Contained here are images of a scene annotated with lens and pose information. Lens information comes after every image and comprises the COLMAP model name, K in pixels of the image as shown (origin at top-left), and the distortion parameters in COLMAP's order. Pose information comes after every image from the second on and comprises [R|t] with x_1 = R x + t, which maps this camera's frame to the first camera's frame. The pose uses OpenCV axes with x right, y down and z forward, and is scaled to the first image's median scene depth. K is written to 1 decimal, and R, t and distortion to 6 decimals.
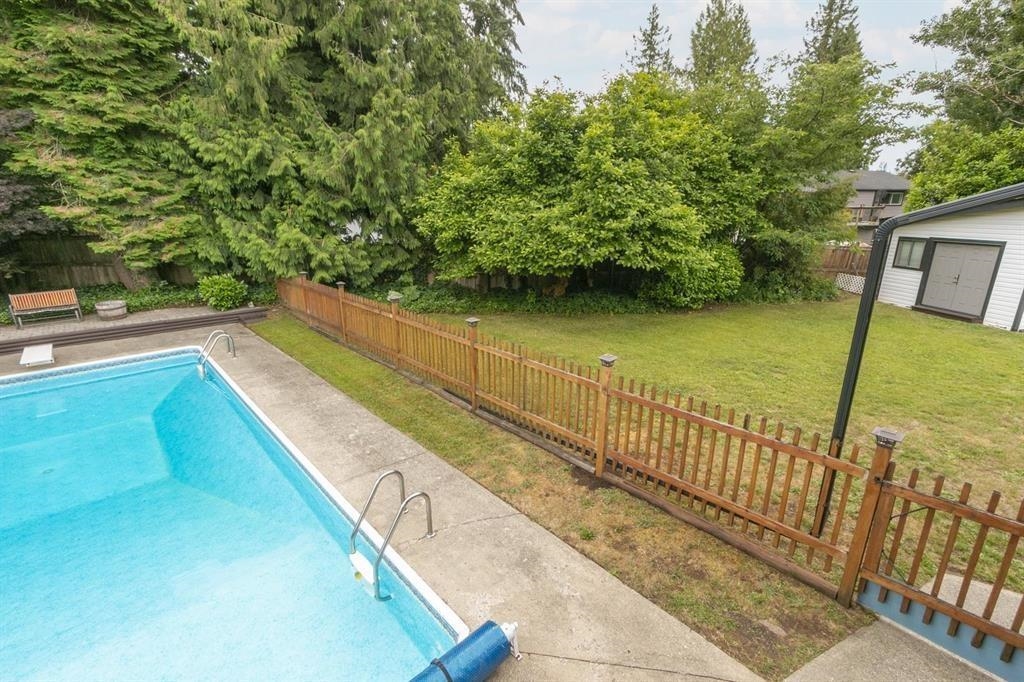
lens RADIAL K [[465.4, 0, 512.0], [0, 465.4, 341.0], [0, 0, 1]] dist [0.027100, -0.014356]
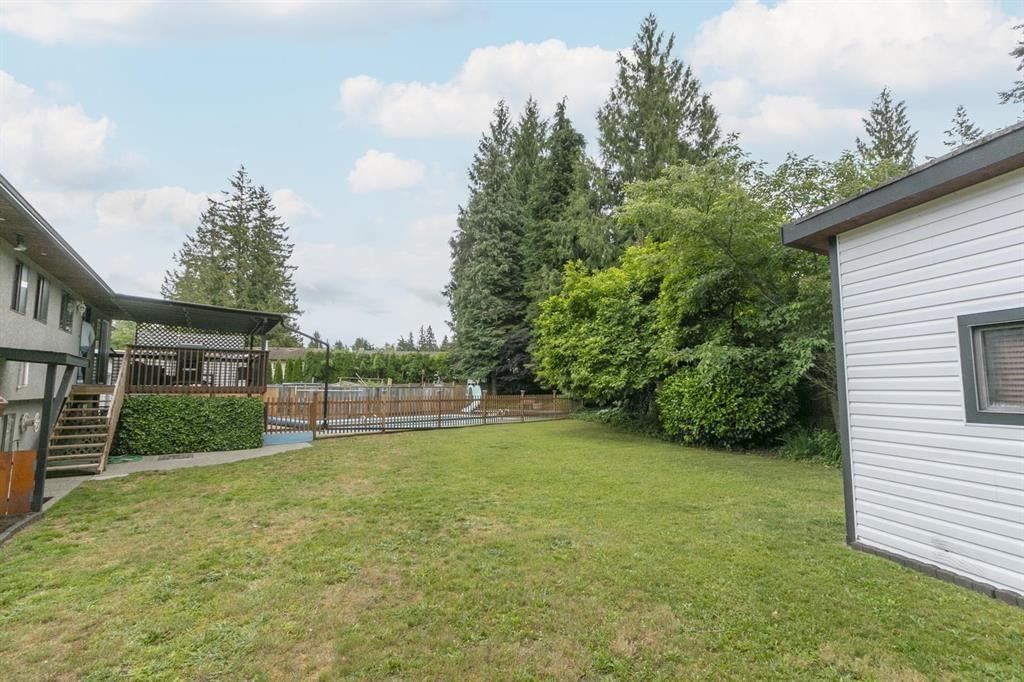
lens RADIAL K [[465.4, 0, 512.0], [0, 465.4, 341.0], [0, 0, 1]] dist [0.027100, -0.014356]
pose [[0.093510, -0.103790, -0.990194, 1.450440], [-0.275143, 0.953126, -0.125888, -0.051689], [0.956845, 0.284217, 0.060570, 0.653971]]
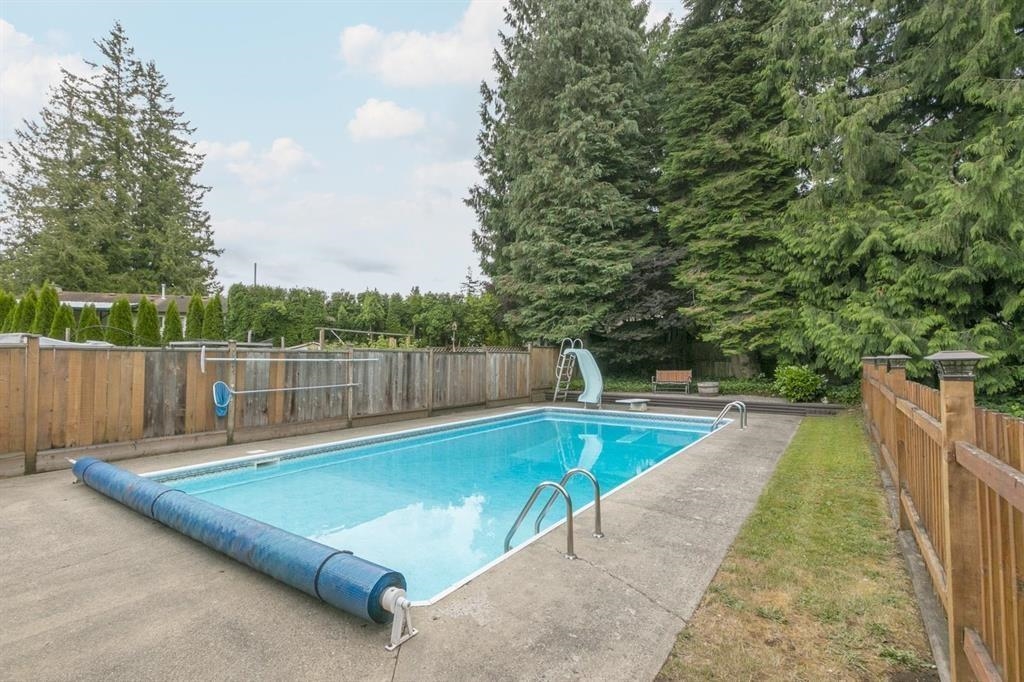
lens RADIAL K [[465.4, 0, 512.0], [0, 465.4, 341.0], [0, 0, 1]] dist [0.027100, -0.014356]
pose [[0.221858, -0.039028, -0.974298, 0.211883], [-0.264635, 0.959286, -0.098687, 0.067937], [0.938481, 0.279727, 0.202497, 0.252194]]
